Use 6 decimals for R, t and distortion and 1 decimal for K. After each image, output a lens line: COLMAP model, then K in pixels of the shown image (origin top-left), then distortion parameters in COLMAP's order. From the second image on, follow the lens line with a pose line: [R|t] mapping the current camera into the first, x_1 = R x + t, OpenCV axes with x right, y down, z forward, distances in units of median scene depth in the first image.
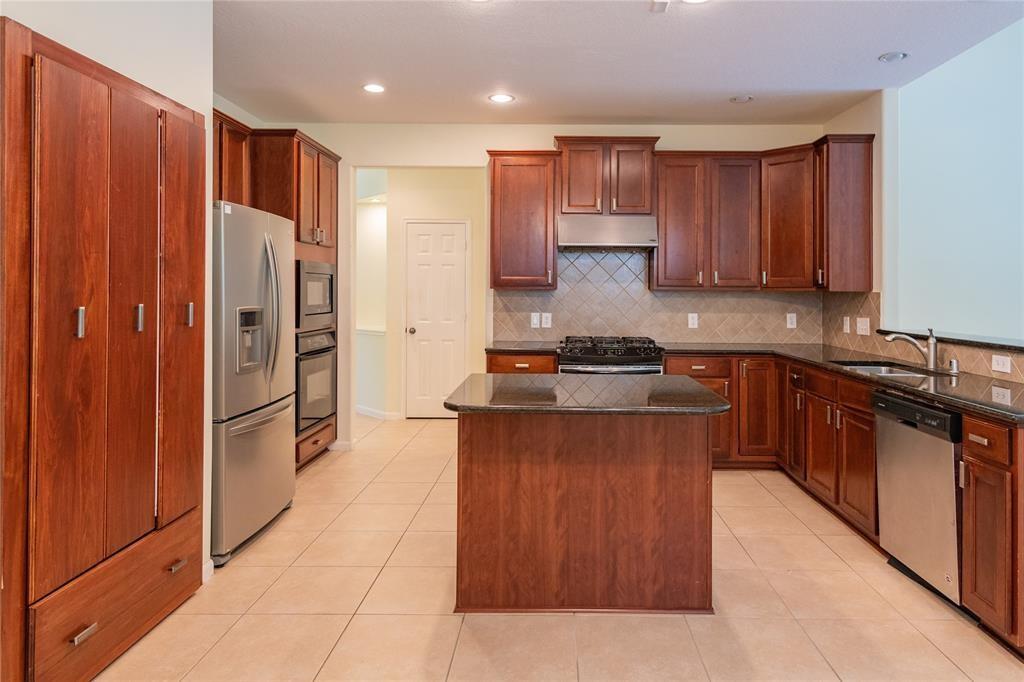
lens RADIAL K [[638.7, 0, 511.0], [0, 638.7, 280.9], [0, 0, 1]] dist [-0.000389, -0.000240]
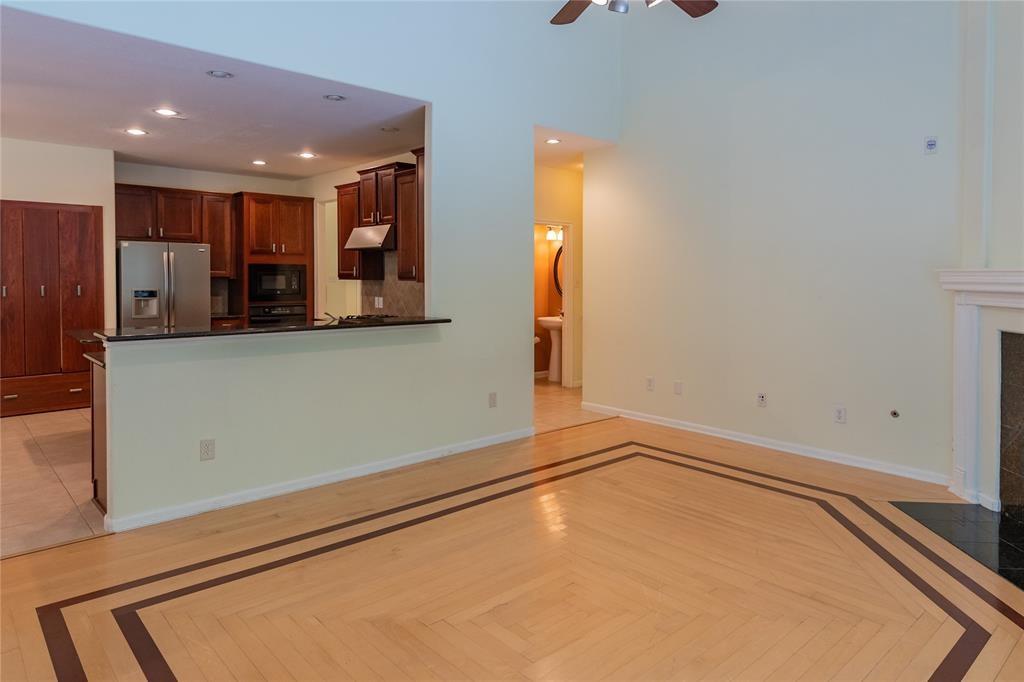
lens RADIAL K [[638.7, 0, 511.0], [0, 638.7, 280.9], [0, 0, 1]] dist [-0.000389, -0.000240]
pose [[0.709938, -0.003548, -0.704255, 1.289914], [0.011106, 0.999919, 0.006158, 0.010657], [0.704177, -0.012193, 0.709920, 0.229197]]
